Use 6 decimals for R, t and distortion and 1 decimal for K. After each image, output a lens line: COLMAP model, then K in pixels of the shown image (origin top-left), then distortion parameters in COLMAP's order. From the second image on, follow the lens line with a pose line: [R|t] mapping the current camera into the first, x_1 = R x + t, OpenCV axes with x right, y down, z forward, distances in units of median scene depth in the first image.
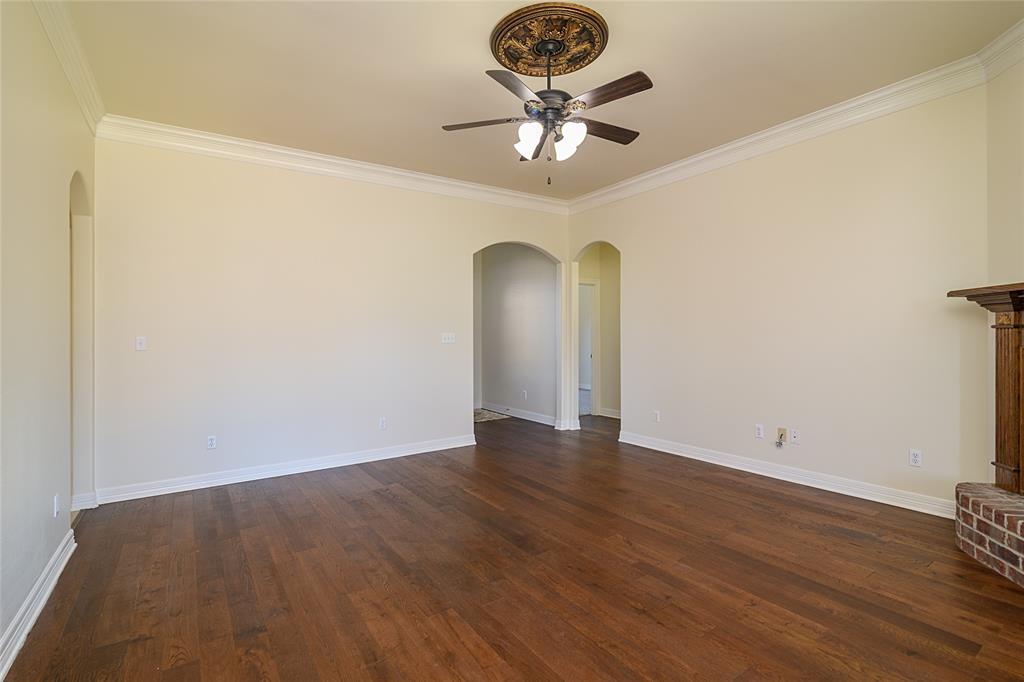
lens RADIAL K [[475.5, 0, 507.5], [0, 475.5, 337.3], [0, 0, 1]] dist [-0.004294, -0.000659]
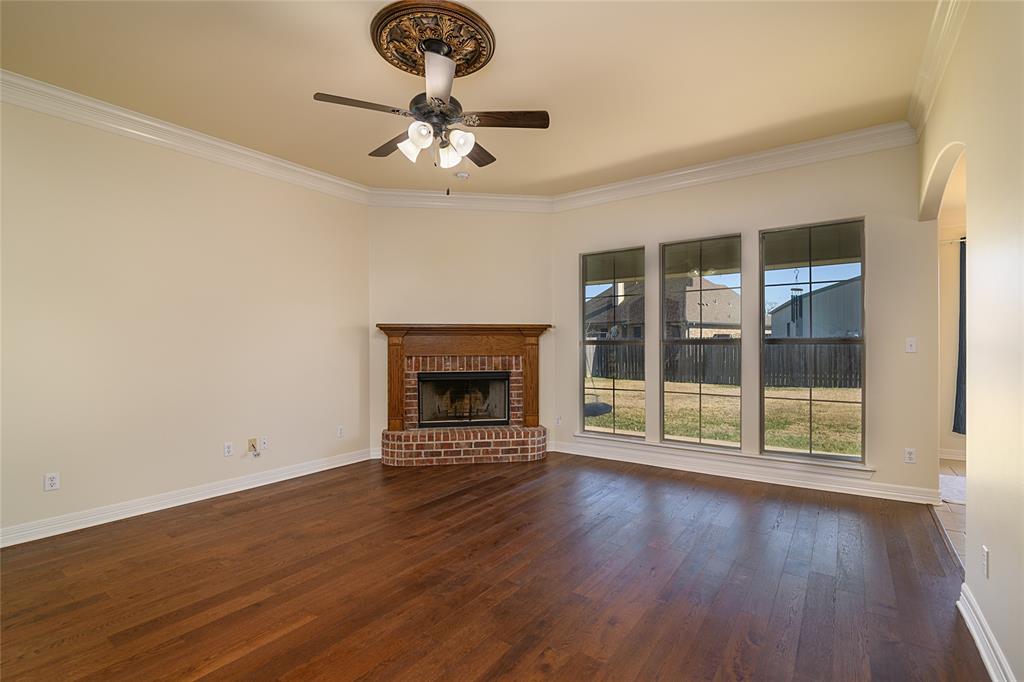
lens RADIAL K [[475.5, 0, 505.5], [0, 475.5, 345.8], [0, 0, 1]] dist [-0.004294, -0.000659]
pose [[-0.337155, 0.013638, 0.941350, -0.708181], [0.016899, 0.999822, -0.008433, 0.003662], [-0.941297, 0.013064, -0.337325, 0.962211]]
